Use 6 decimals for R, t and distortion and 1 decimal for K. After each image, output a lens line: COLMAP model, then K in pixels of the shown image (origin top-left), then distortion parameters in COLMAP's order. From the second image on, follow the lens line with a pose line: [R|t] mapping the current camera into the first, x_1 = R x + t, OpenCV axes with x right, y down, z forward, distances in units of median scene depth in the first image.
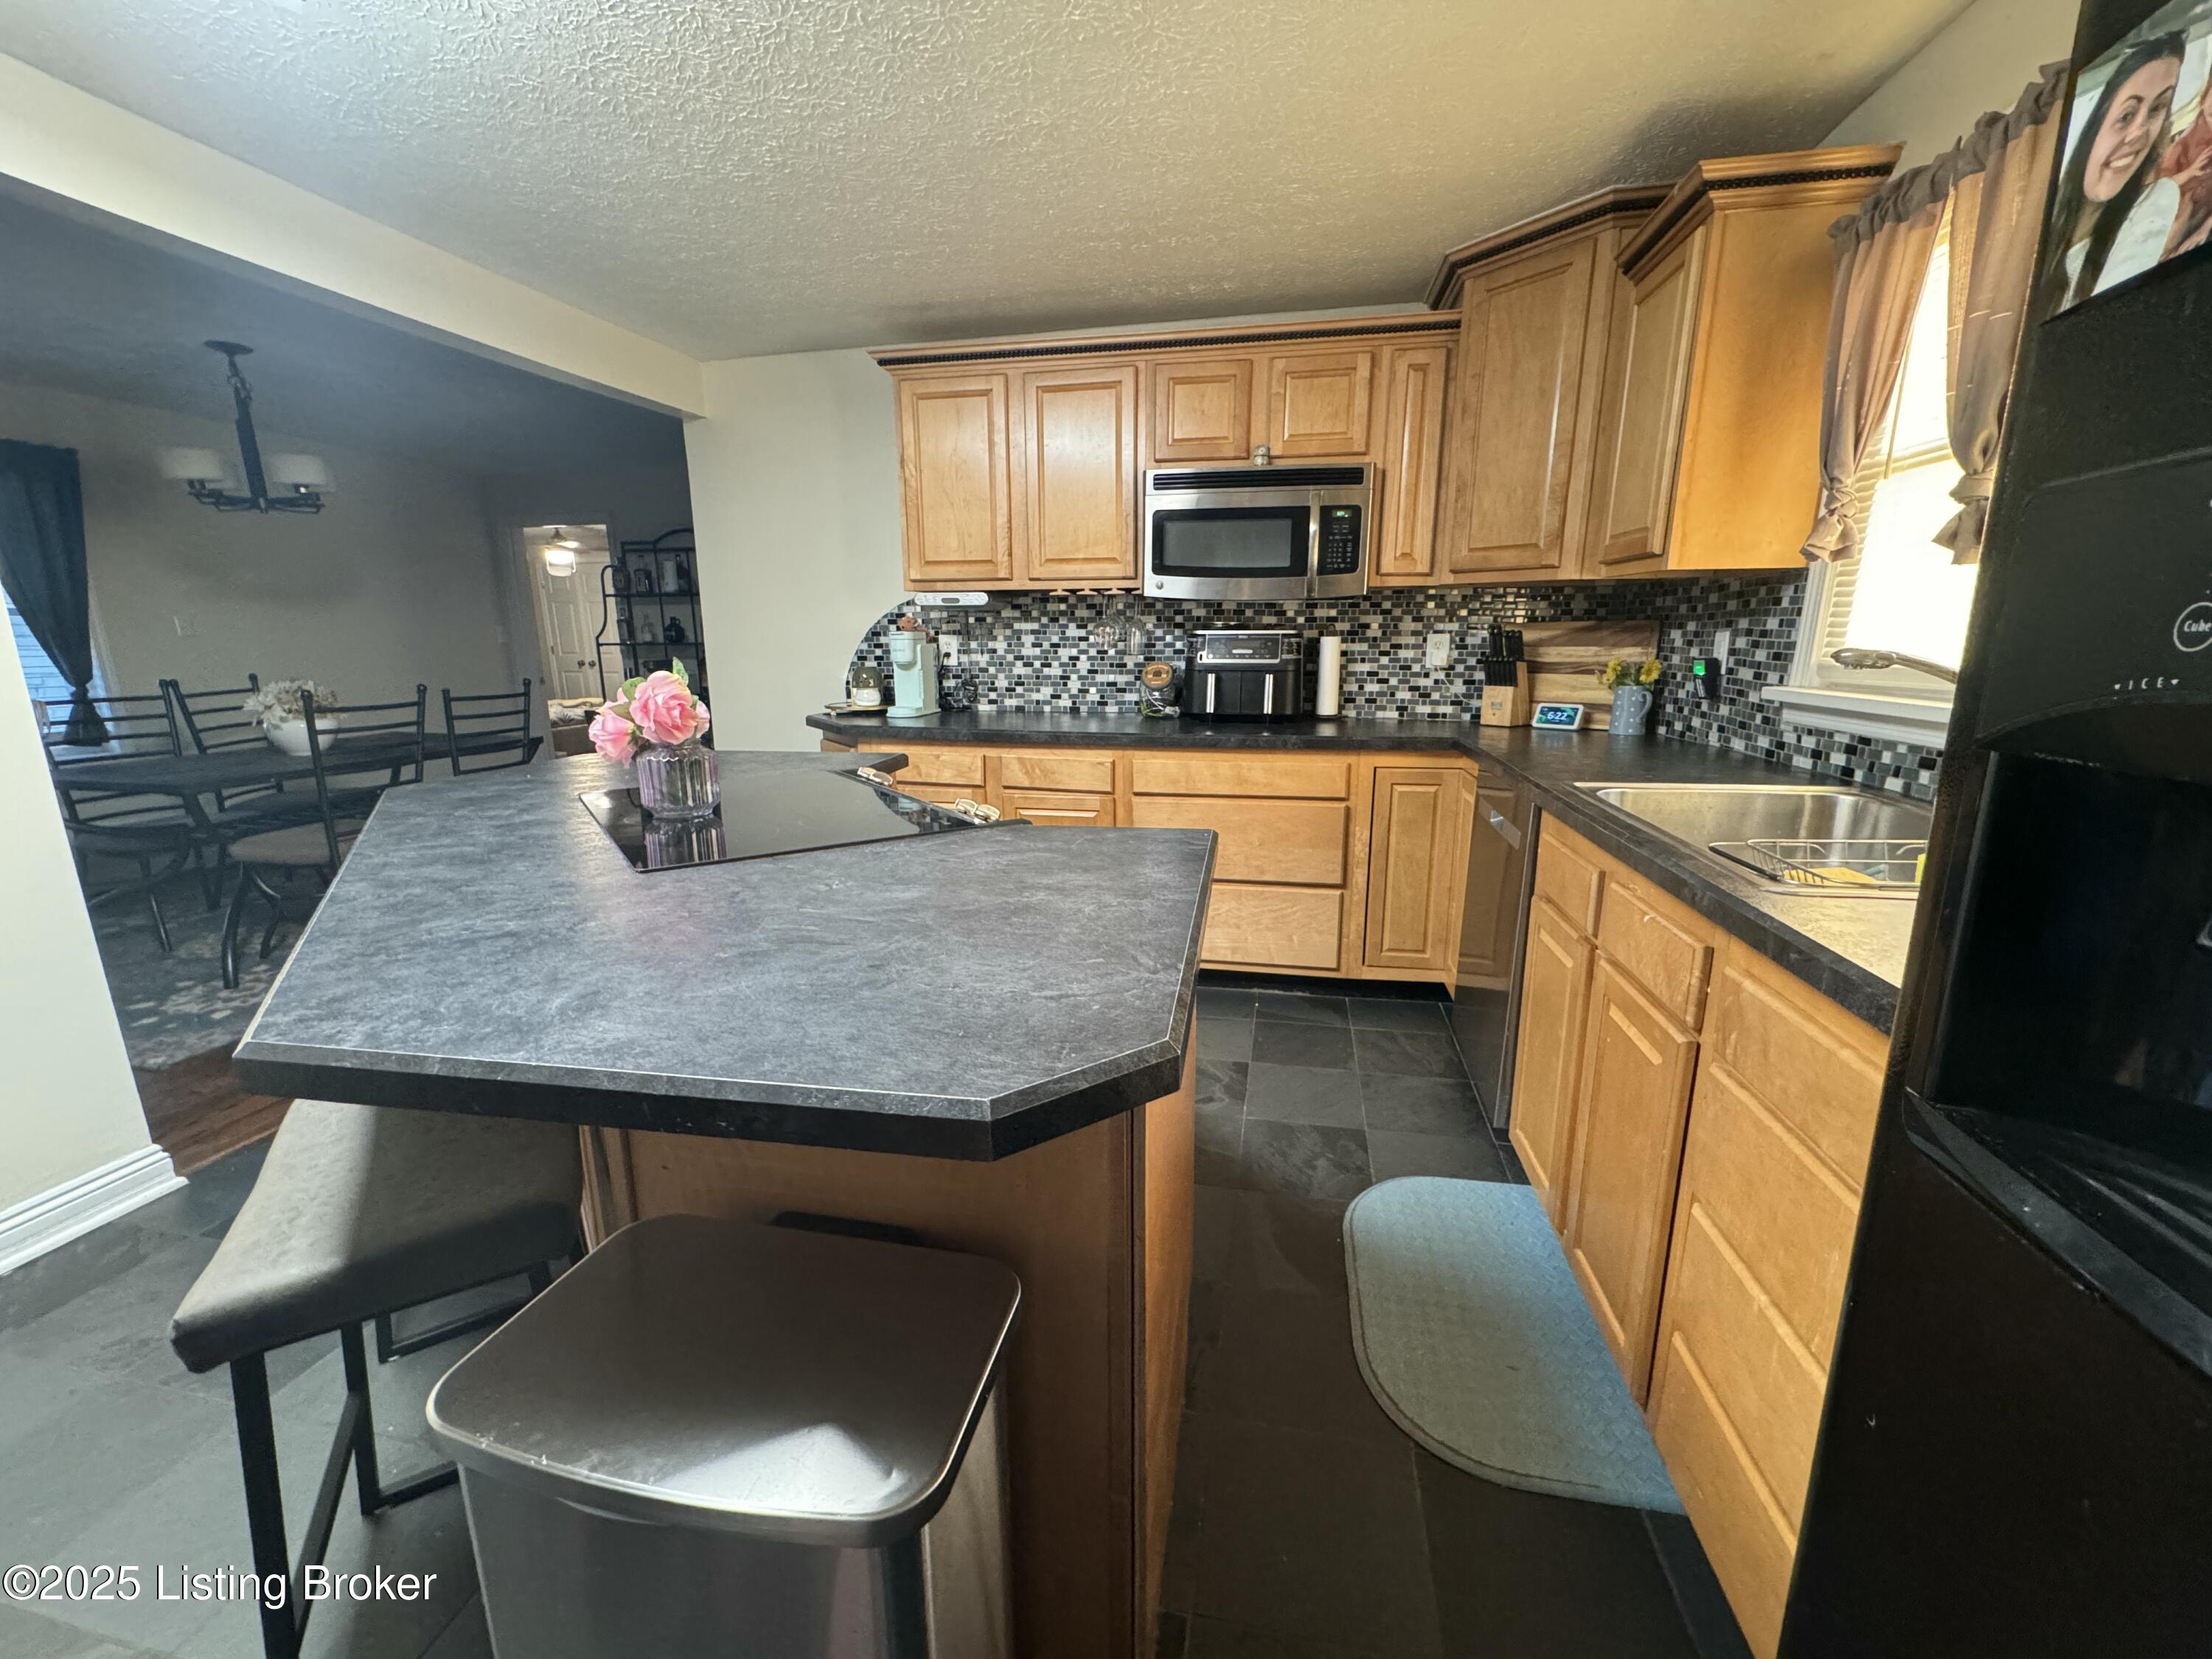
lens RADIAL K [[880.3, 0, 1100.3], [0, 880.3, 826.2], [0, 0, 1]] dist [-0.004253, 0.000665]
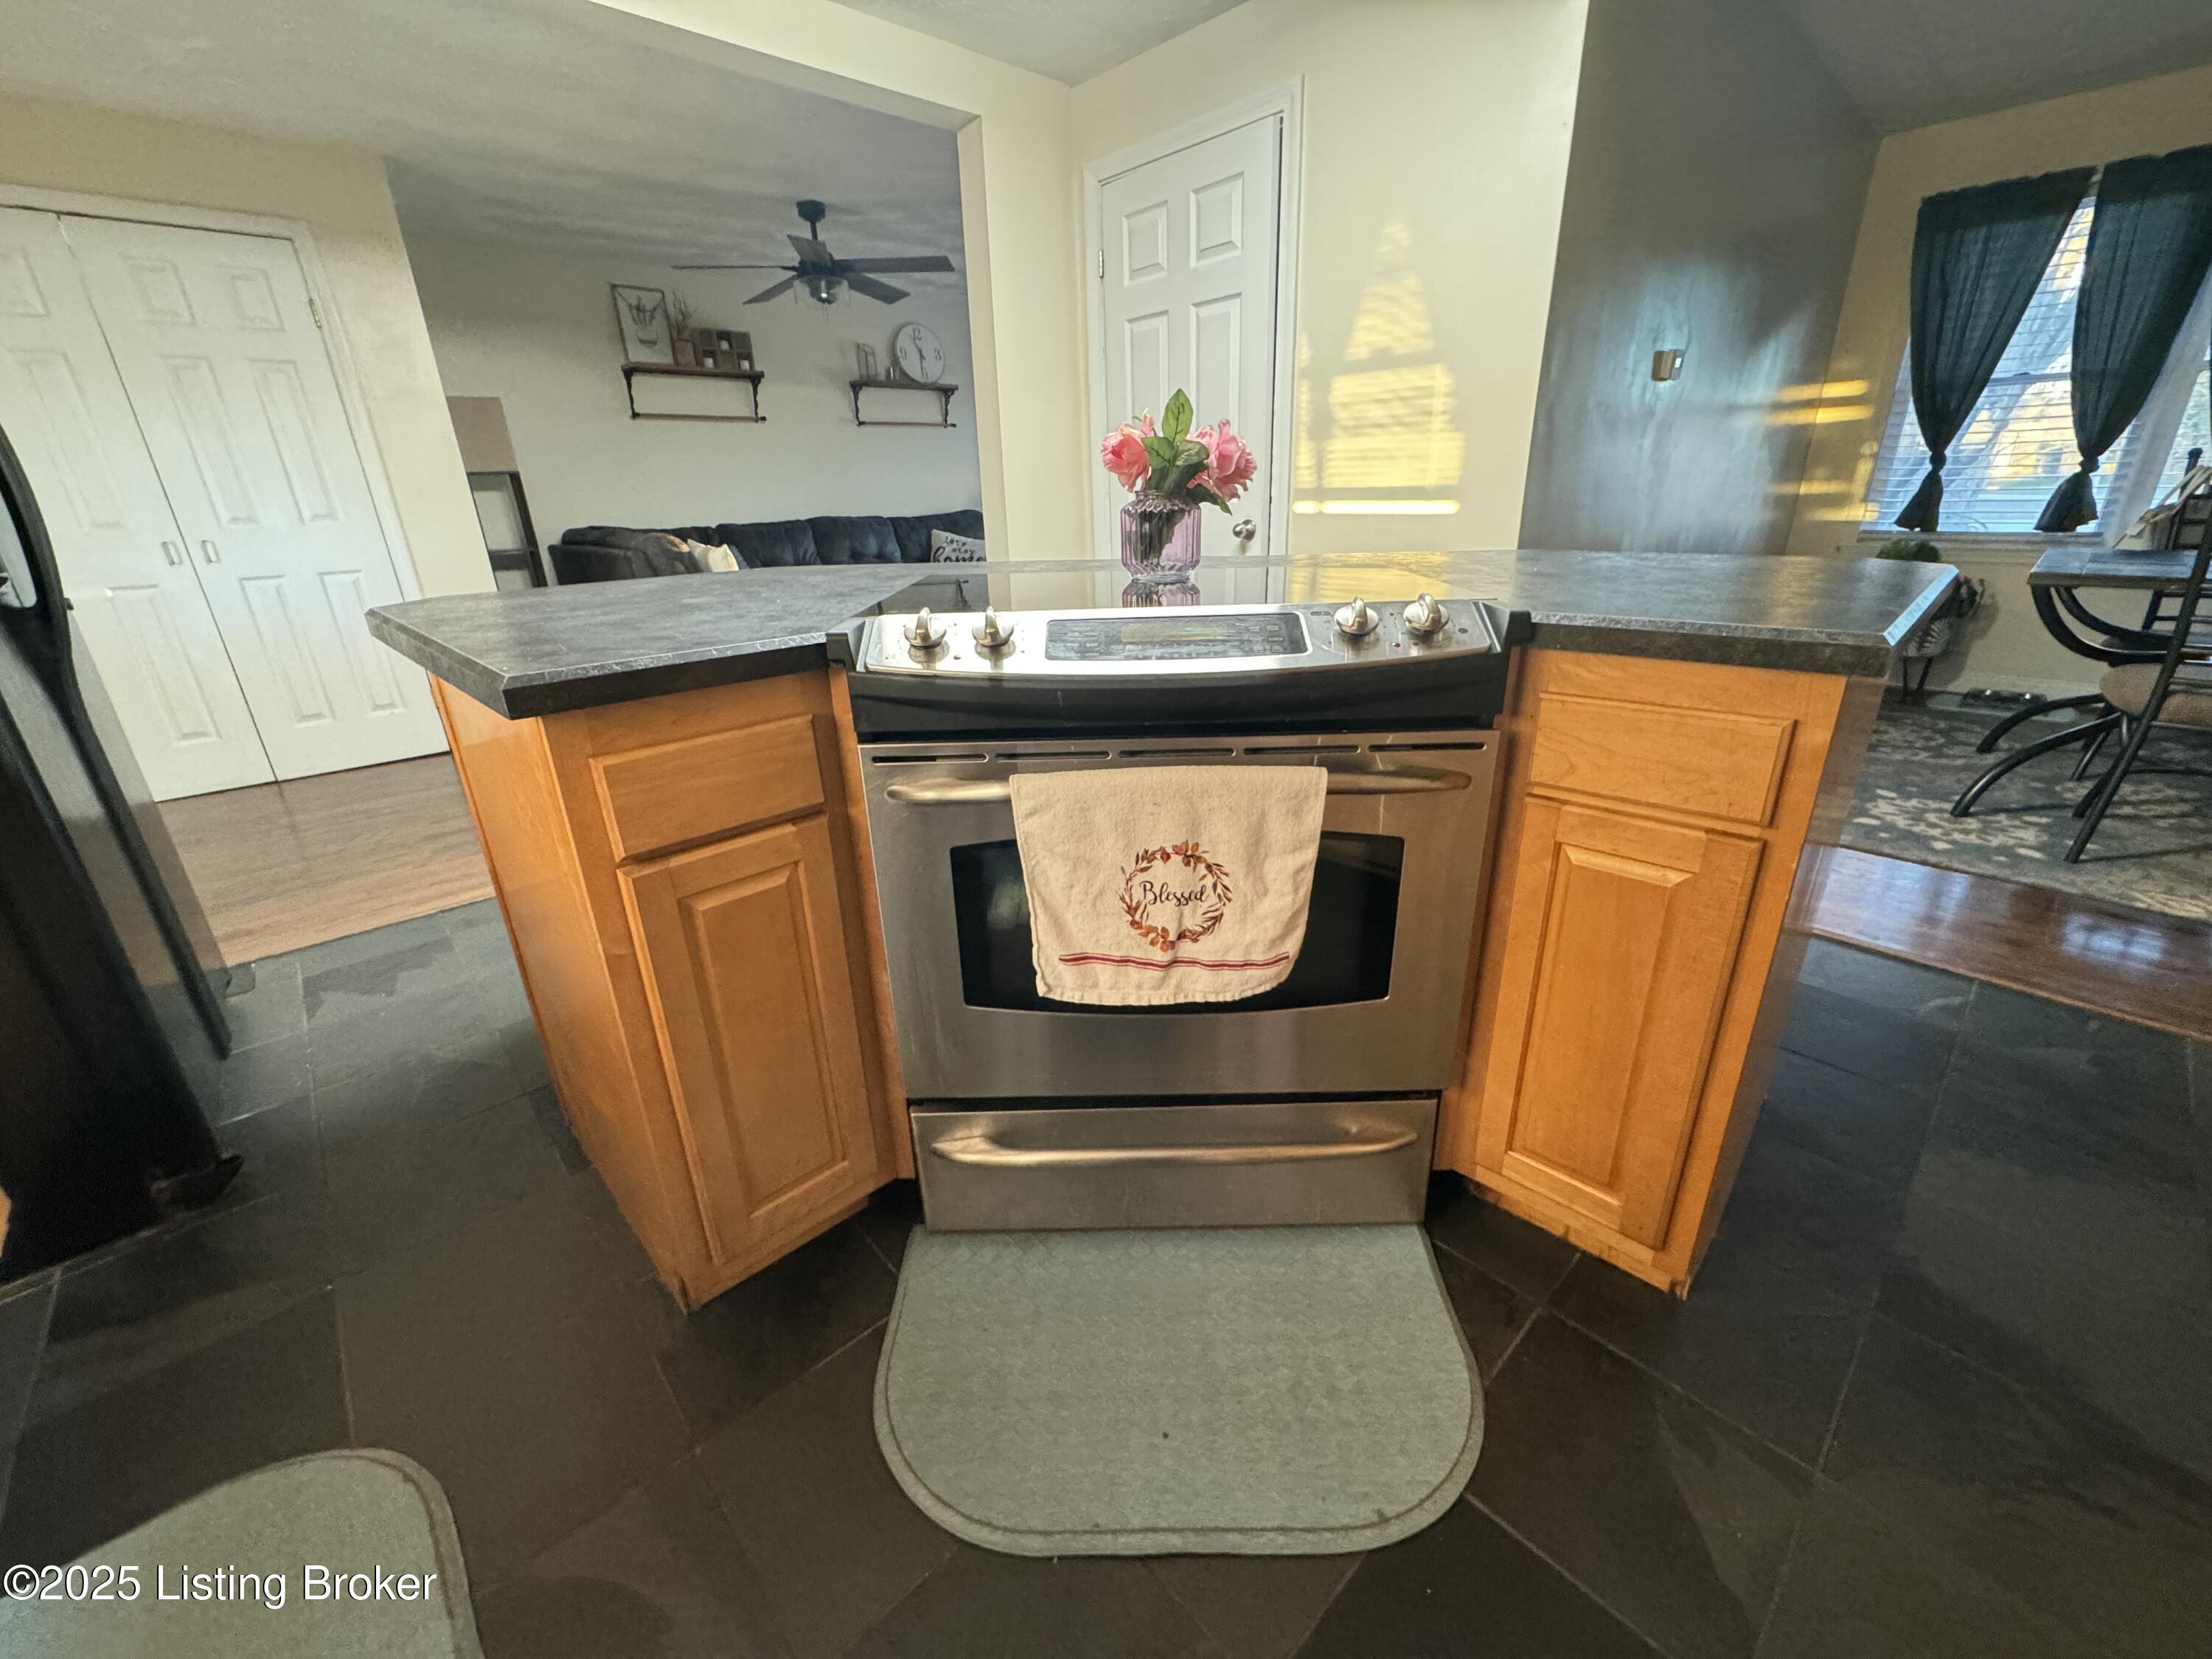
lens RADIAL K [[880.3, 0, 1104.3], [0, 880.3, 831.7], [0, 0, 1]] dist [-0.004253, 0.000665]
pose [[-0.578781, 0.319008, -0.750497, 0.159403], [-0.136211, 0.869563, 0.474664, -0.098745], [0.804027, 0.376953, -0.459835, 0.703204]]
